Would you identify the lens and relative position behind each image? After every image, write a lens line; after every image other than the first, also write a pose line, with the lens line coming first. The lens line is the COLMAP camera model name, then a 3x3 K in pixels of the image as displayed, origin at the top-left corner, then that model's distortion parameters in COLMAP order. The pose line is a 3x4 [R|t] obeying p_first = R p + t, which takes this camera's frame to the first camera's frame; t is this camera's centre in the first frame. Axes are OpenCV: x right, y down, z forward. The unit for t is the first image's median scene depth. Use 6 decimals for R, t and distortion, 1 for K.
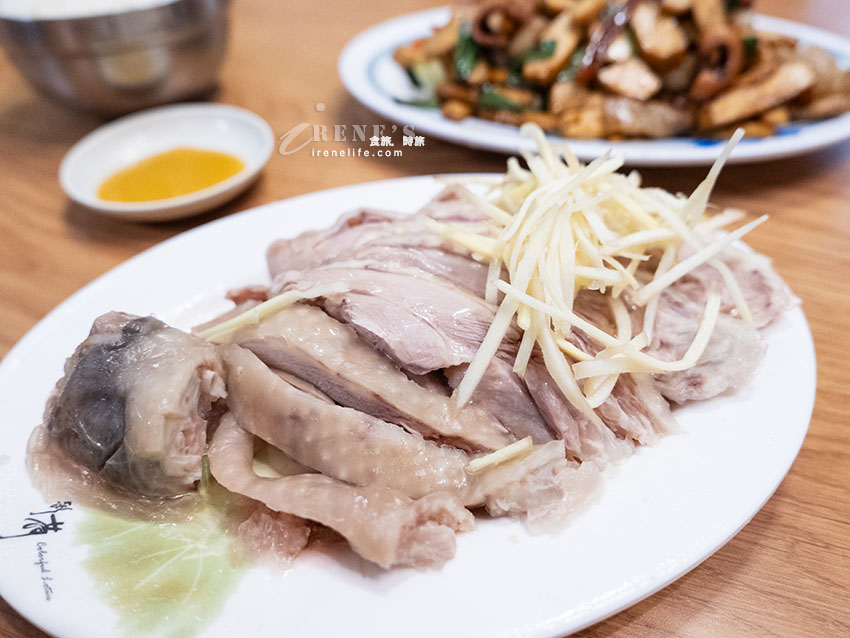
lens RADIAL K [[599.7, 0, 425.0], [0, 599.7, 319.0], [0, 0, 1]] dist [-0.028725, 0.008139]
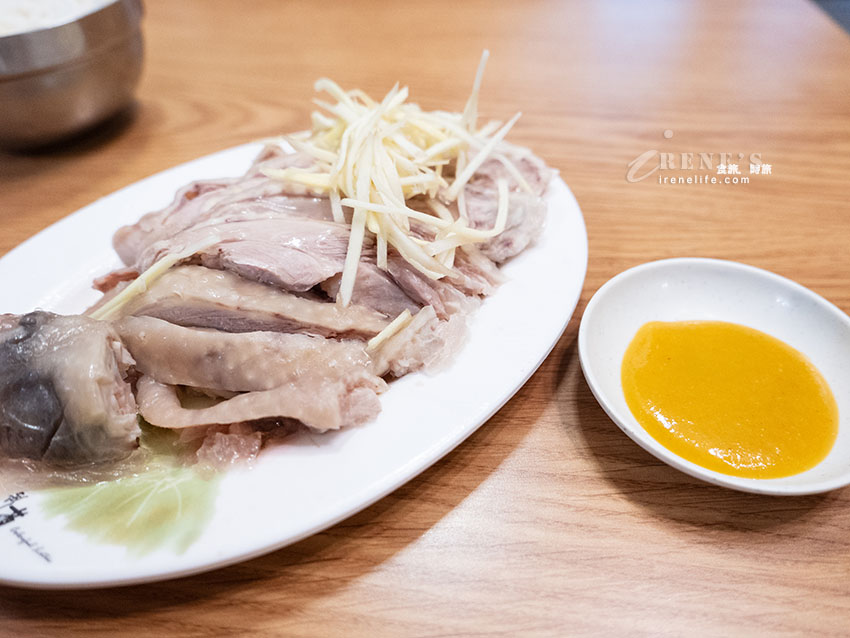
lens RADIAL K [[599.7, 0, 425.0], [0, 599.7, 319.0], [0, 0, 1]] dist [-0.028725, 0.008139]
pose [[0.907578, -0.282476, 0.310659, -0.177508], [0.275600, 0.958949, 0.066798, 0.131062], [-0.316775, 0.024994, 0.948171, -0.203303]]
